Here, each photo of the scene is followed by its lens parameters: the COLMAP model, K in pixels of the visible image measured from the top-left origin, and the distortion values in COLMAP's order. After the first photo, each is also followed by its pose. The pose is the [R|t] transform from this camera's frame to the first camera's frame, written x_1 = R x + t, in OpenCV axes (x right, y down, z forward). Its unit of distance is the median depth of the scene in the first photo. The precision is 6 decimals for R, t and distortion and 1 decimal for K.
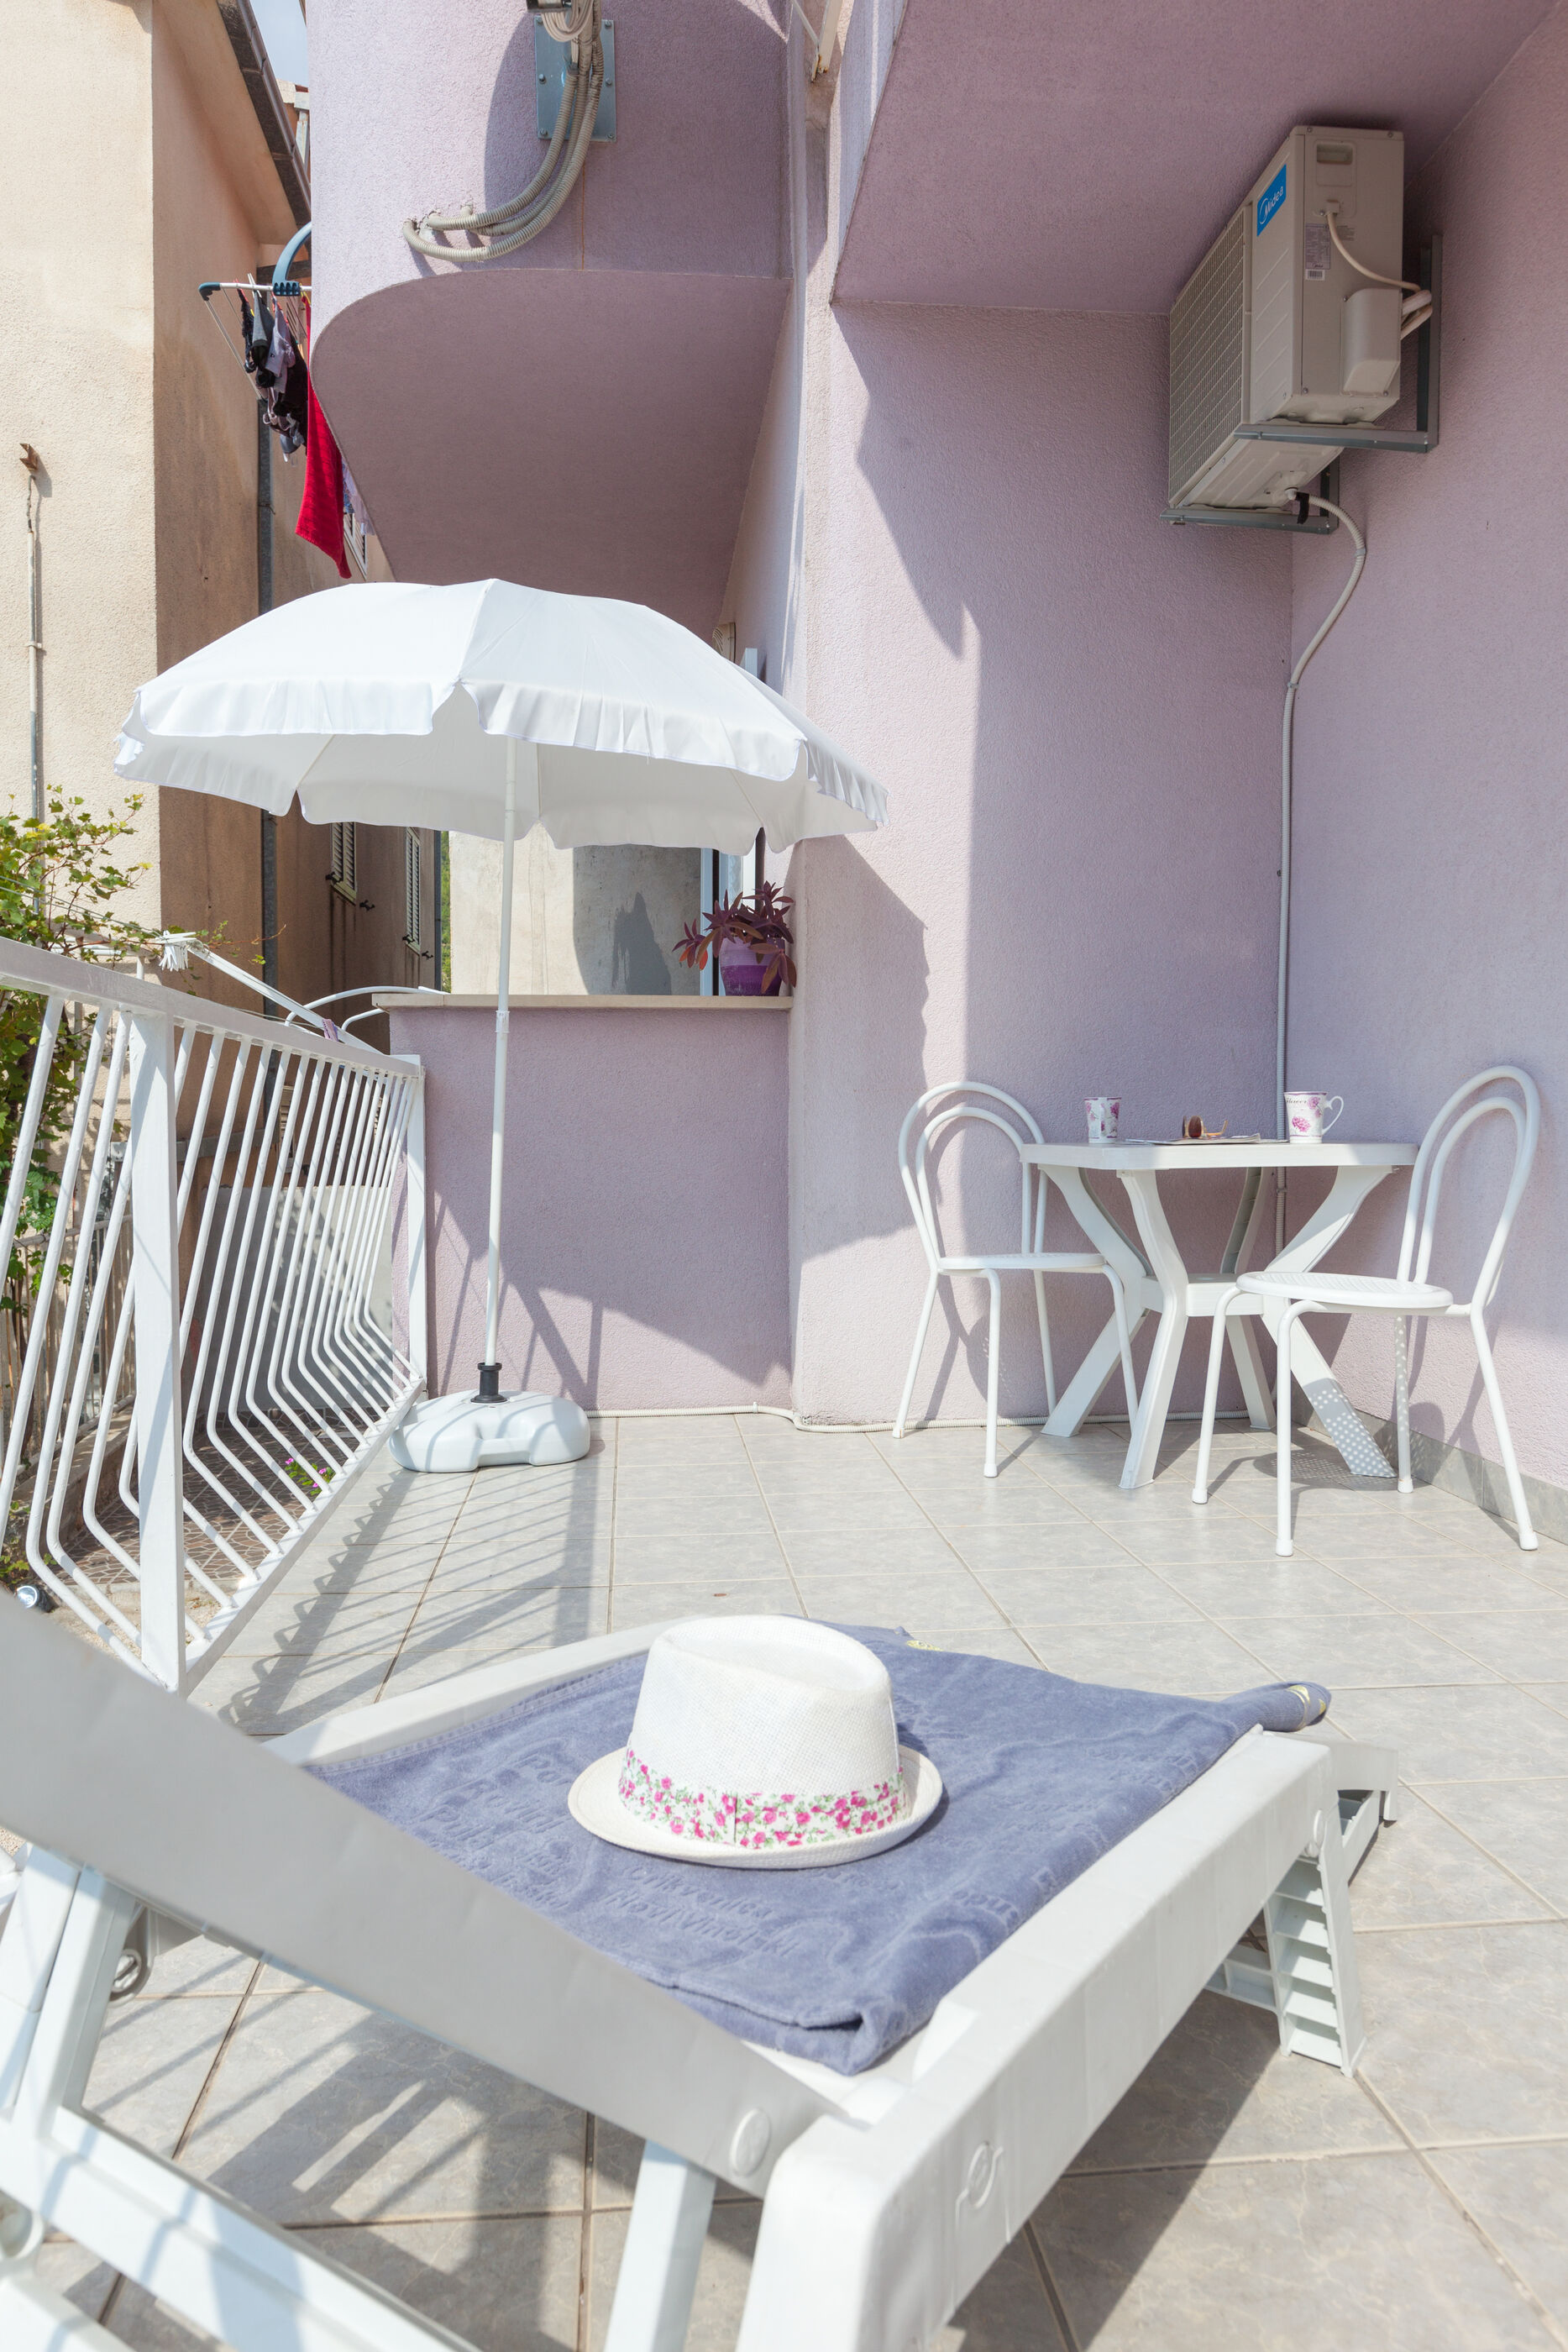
lens RADIAL K [[1570.4, 0, 784.0], [0, 1570.4, 1176.0], [0, 0, 1]] dist [0.003147, 0.004003]
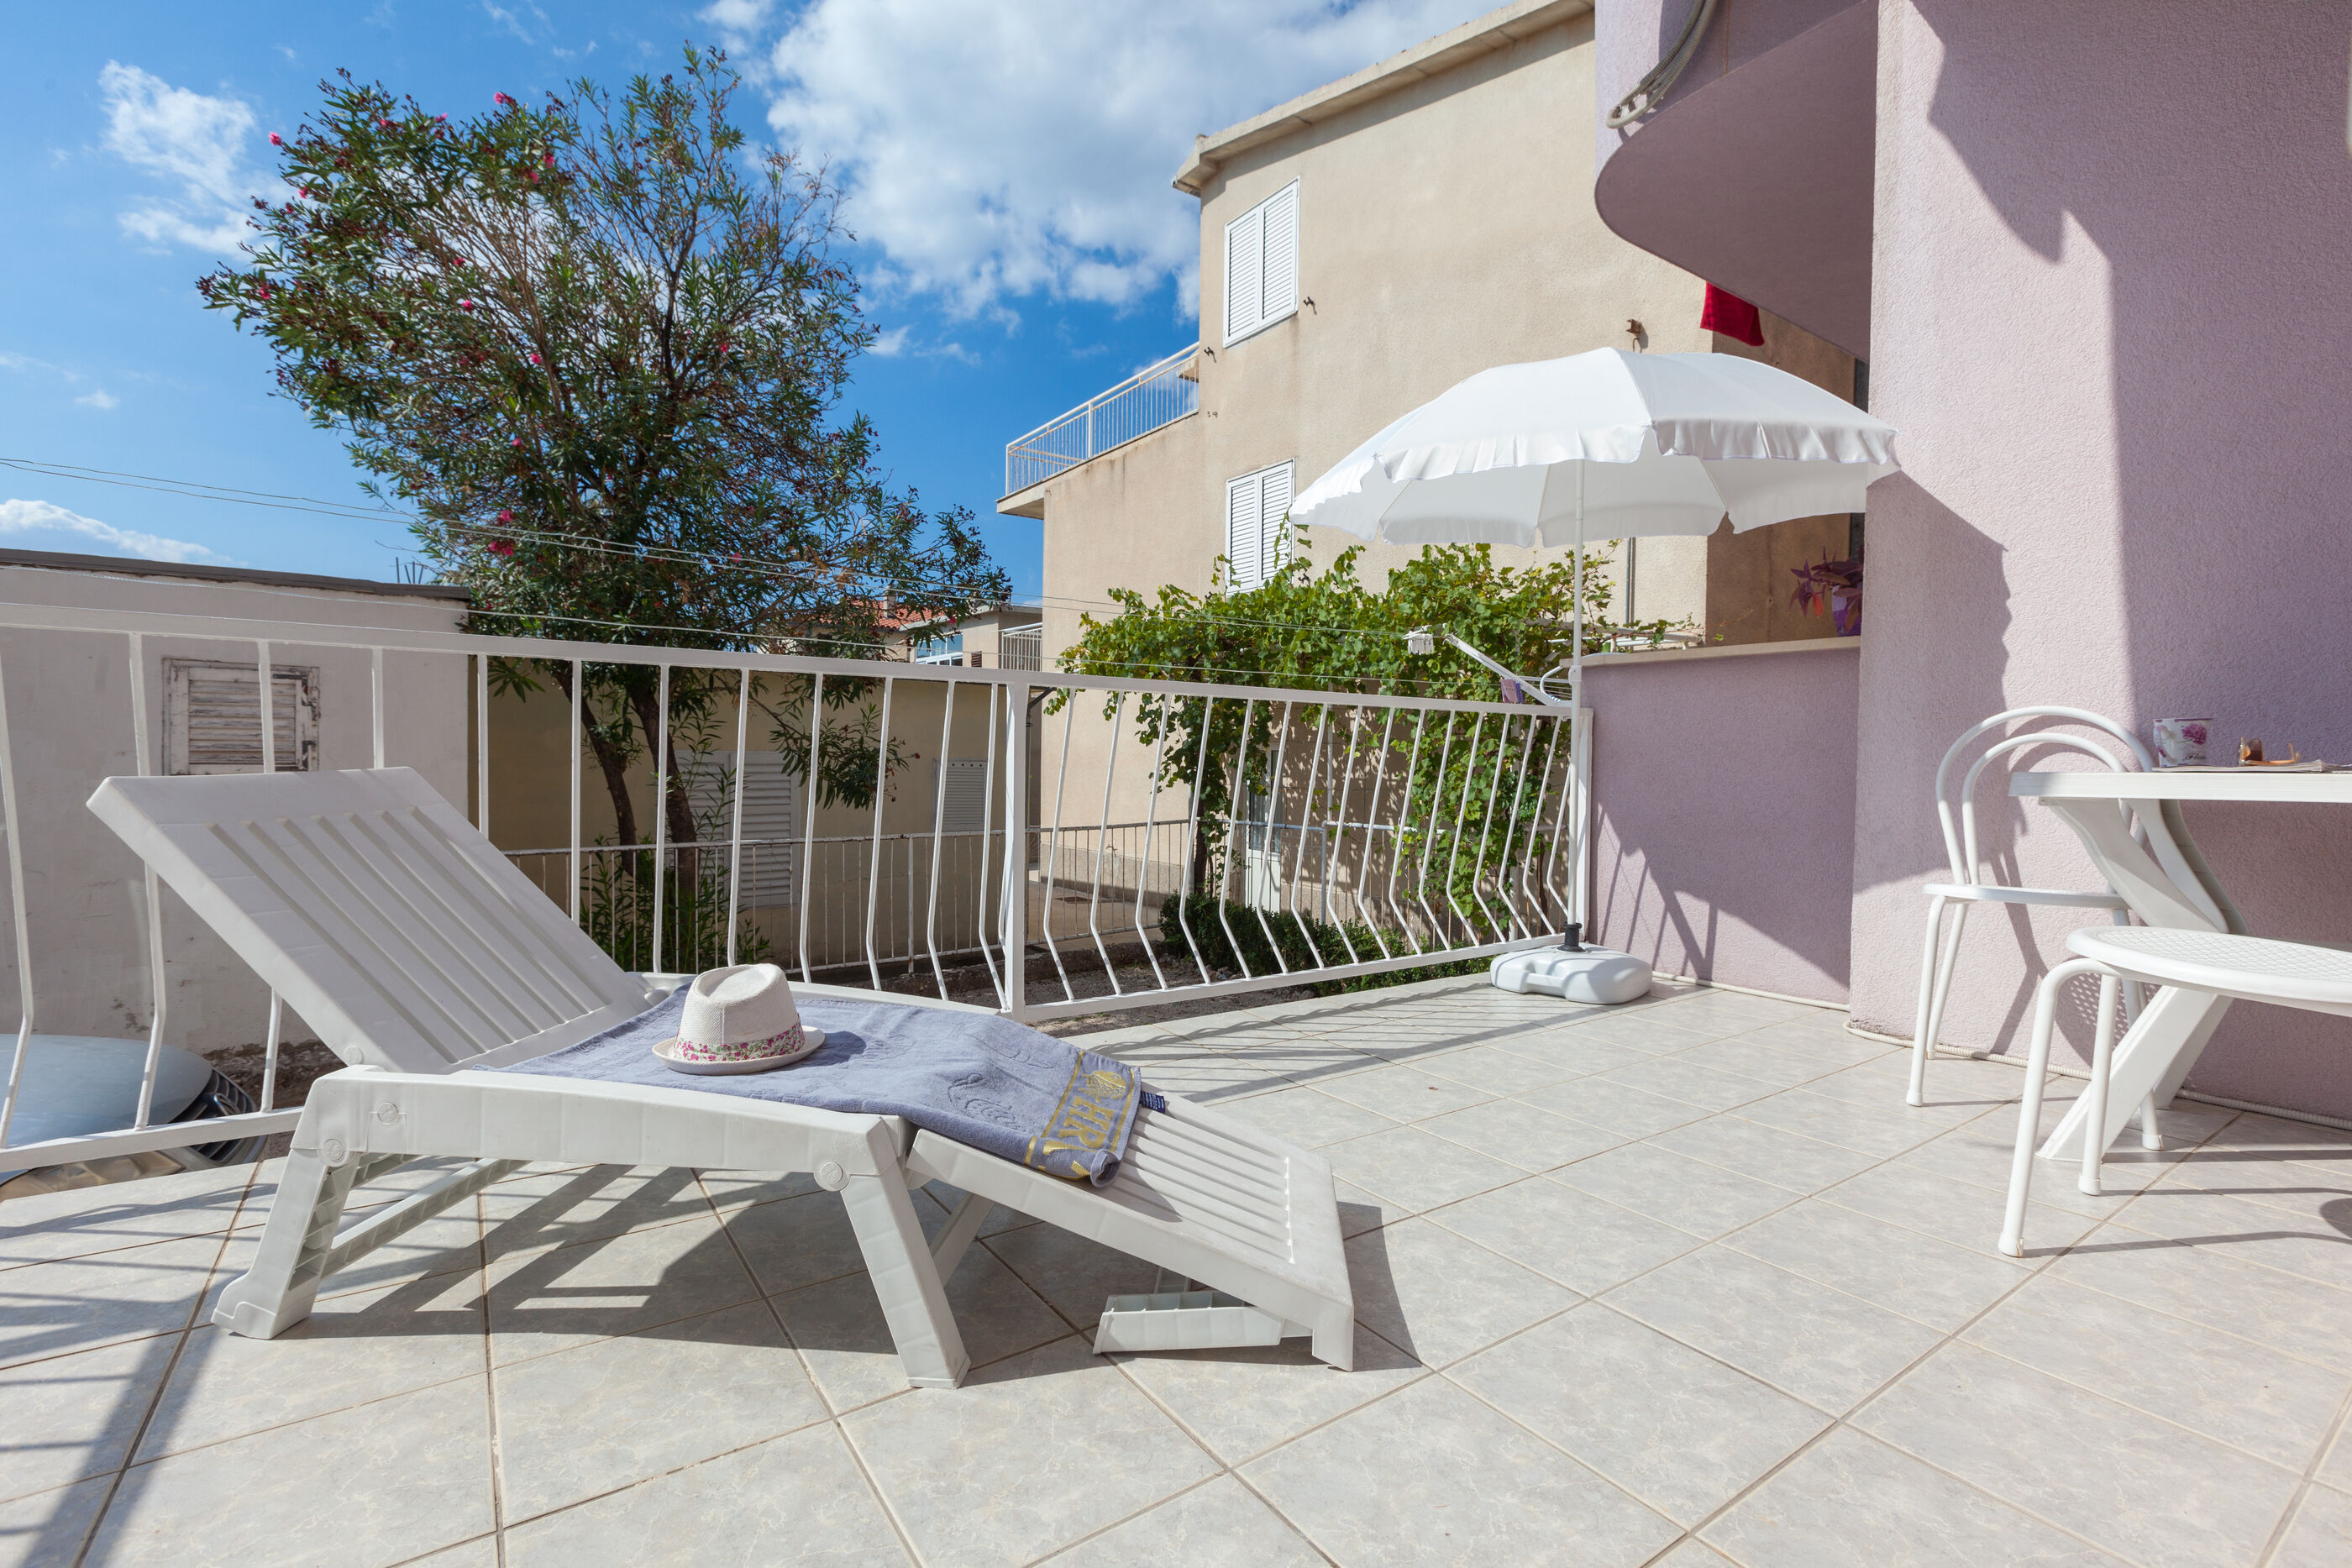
lens RADIAL K [[1051.9, 0, 1175.6], [0, 1051.9, 764.1], [0, 0, 1]] dist [0.003663, 0.000395]
pose [[0.486374, 0.015275, -0.873617, 0.420043], [-0.044014, 0.999006, -0.007037, 0.002683], [0.872641, 0.041874, 0.486563, 0.233874]]
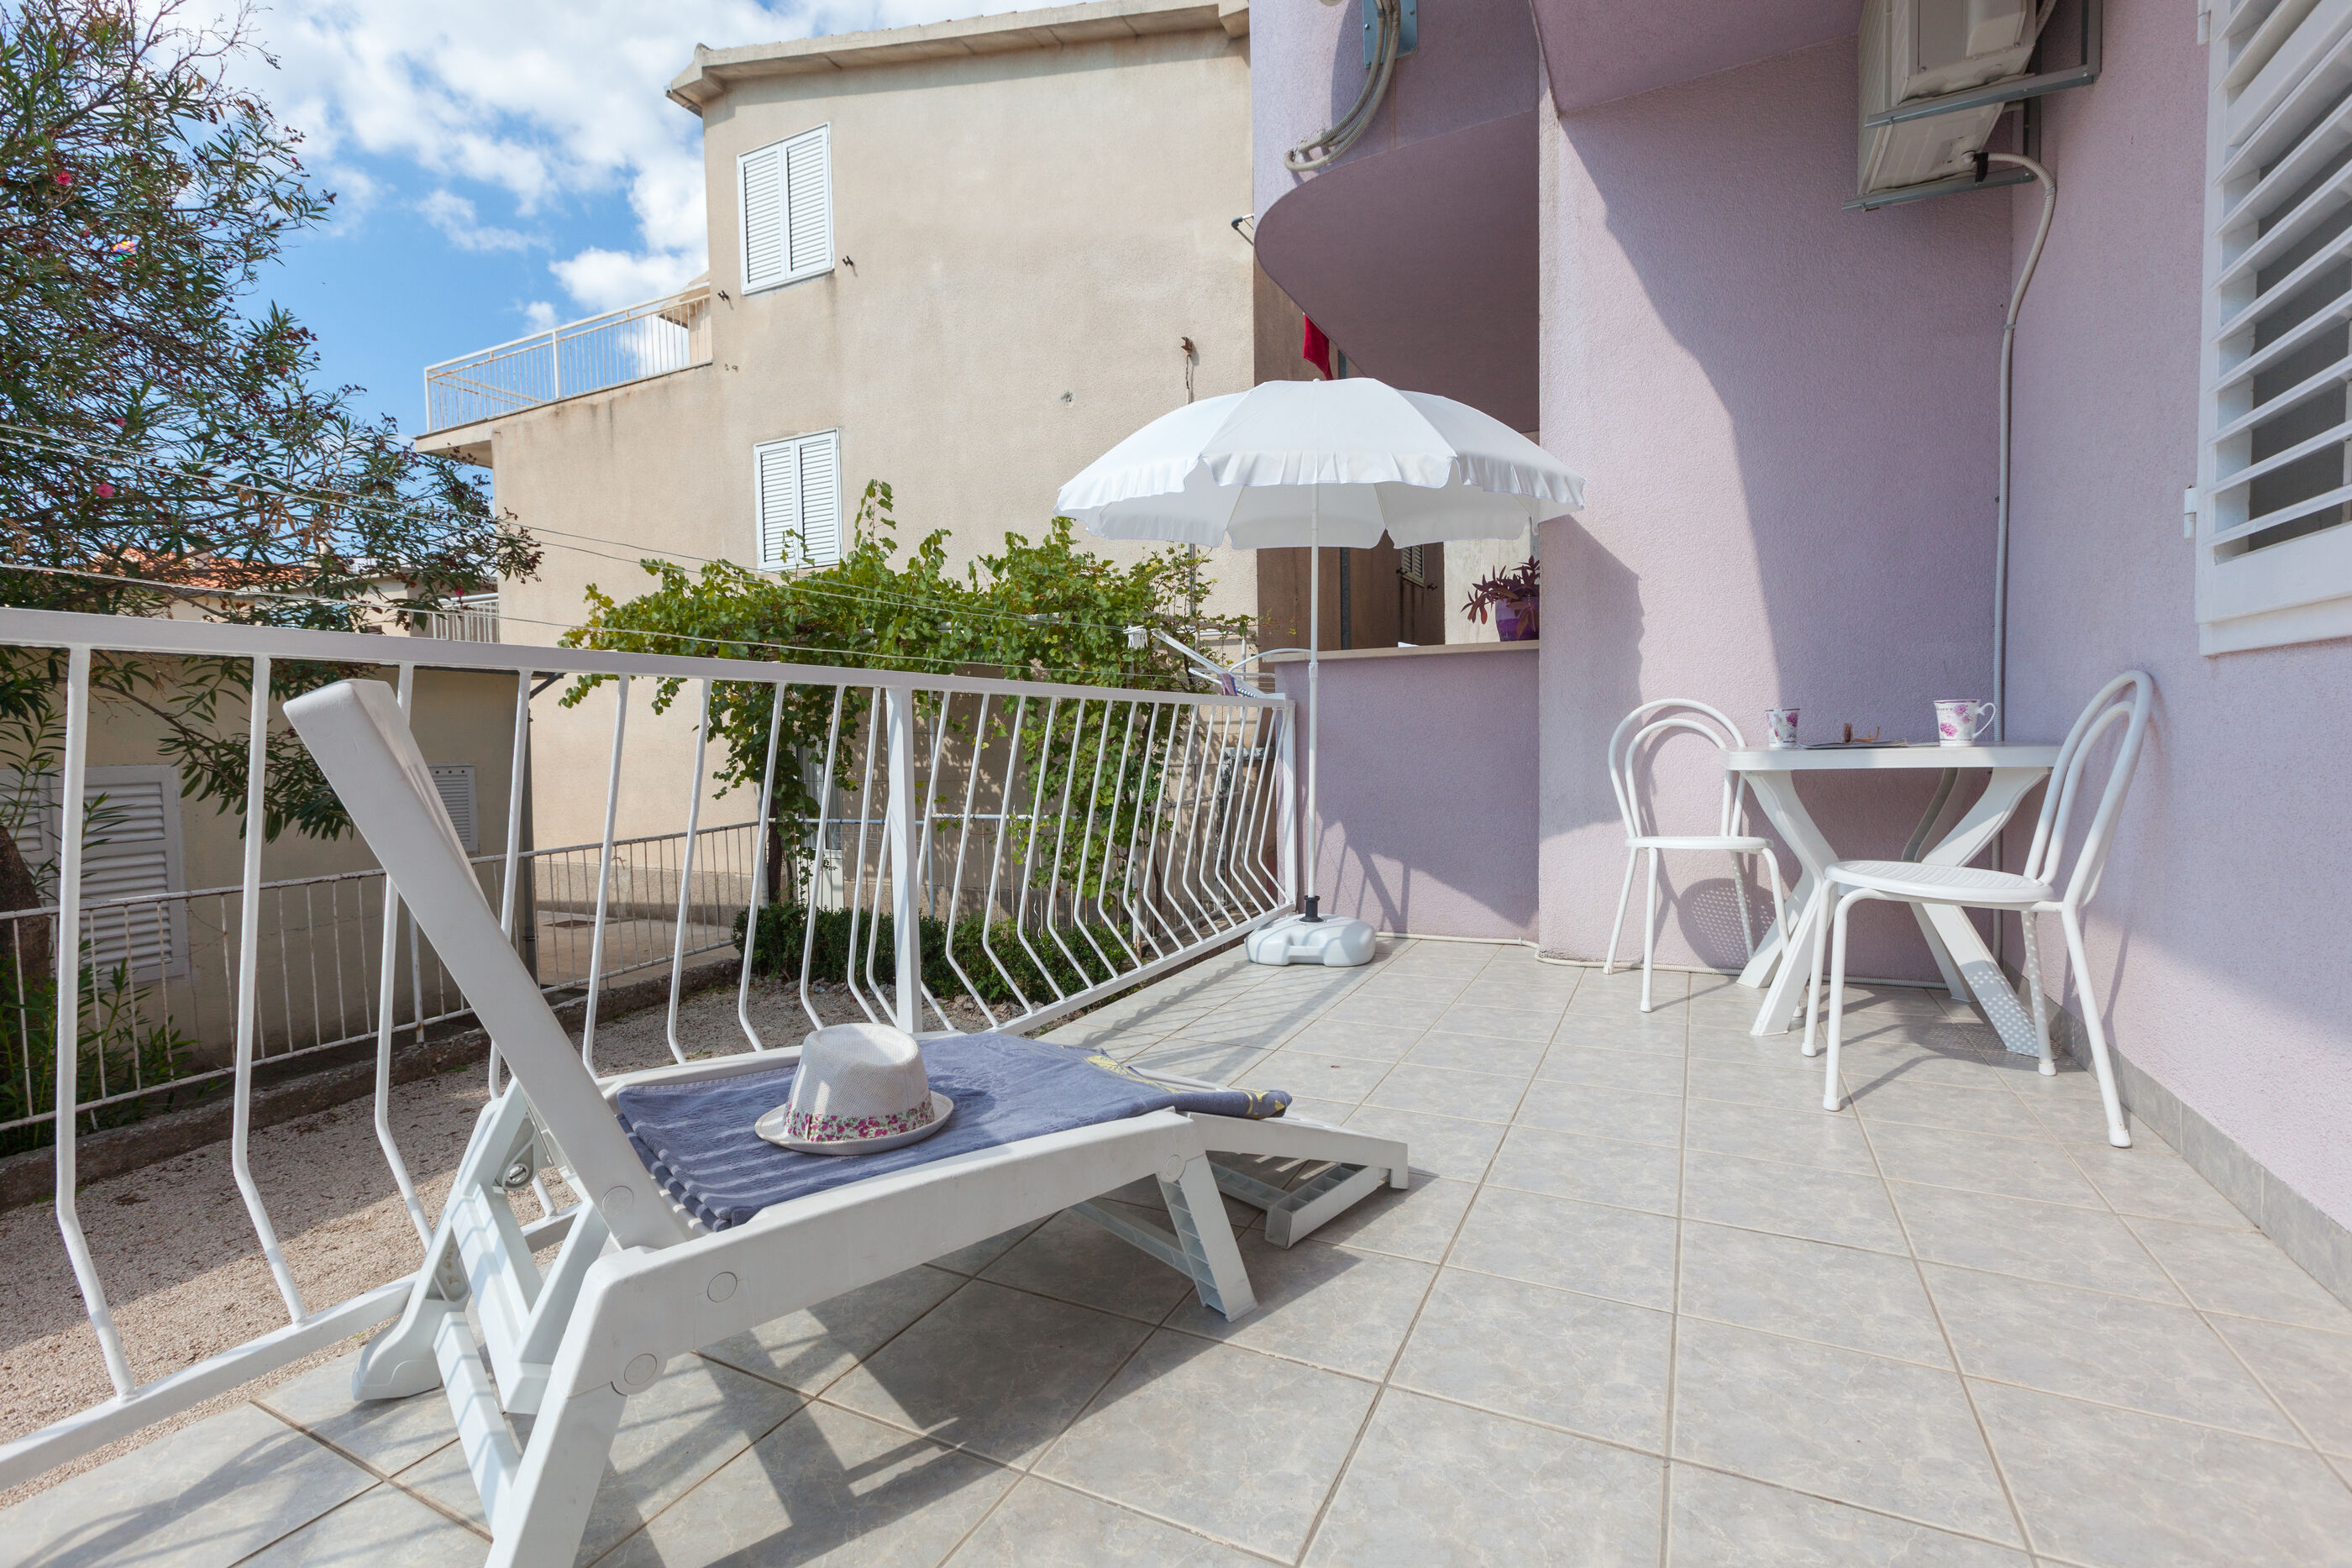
lens RADIAL K [[1049.5, 0, 1179.1], [0, 1049.5, 770.3], [0, 0, 1]] dist [0.004148, -0.000513]
pose [[0.846024, 0.003942, -0.533130, 0.231475], [-0.001429, 0.999986, 0.005126, -0.006298], [0.533143, -0.003575, 0.846018, 0.073396]]
